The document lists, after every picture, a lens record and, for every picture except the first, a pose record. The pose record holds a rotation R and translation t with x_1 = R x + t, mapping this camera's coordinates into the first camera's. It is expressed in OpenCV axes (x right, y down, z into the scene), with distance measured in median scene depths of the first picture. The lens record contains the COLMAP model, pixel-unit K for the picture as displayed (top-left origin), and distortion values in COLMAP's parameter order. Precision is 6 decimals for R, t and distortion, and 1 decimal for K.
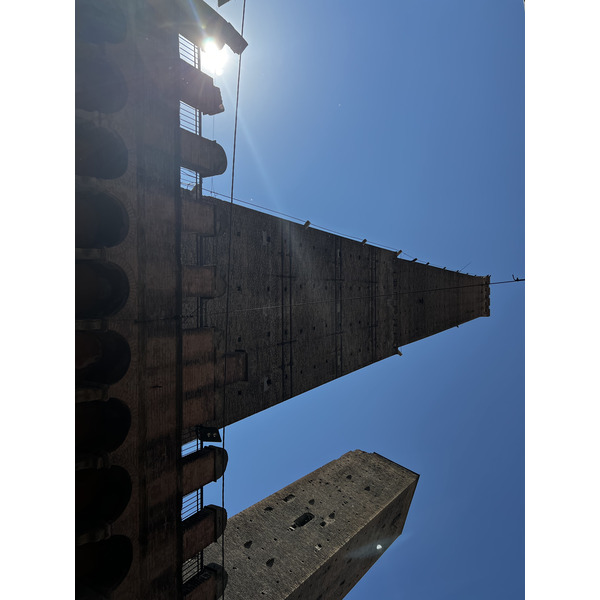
lens RADIAL K [[450.7, 0, 300.0], [0, 450.7, 300.0], [0, 0, 1]] dist [0.050323, -0.054225]
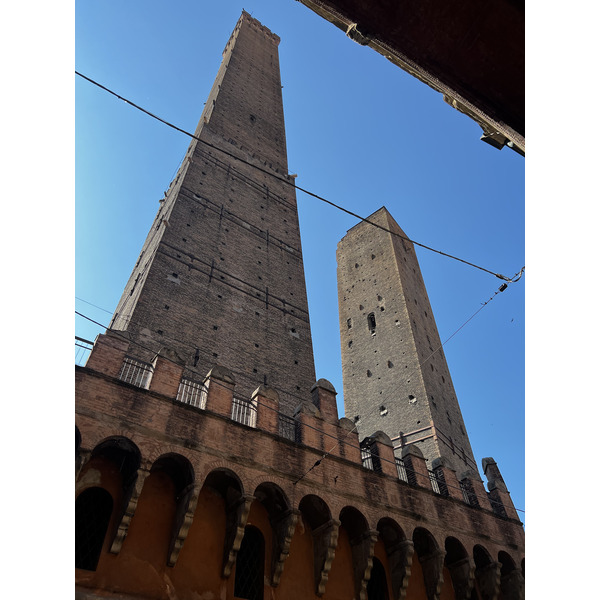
lens RADIAL K [[450.7, 0, 300.0], [0, 450.7, 300.0], [0, 0, 1]] dist [0.050323, -0.054225]
pose [[0.474245, -0.878531, -0.057230, 0.069727], [0.825920, 0.421450, 0.374480, -0.253058], [-0.304873, -0.224863, 0.925467, -0.030272]]
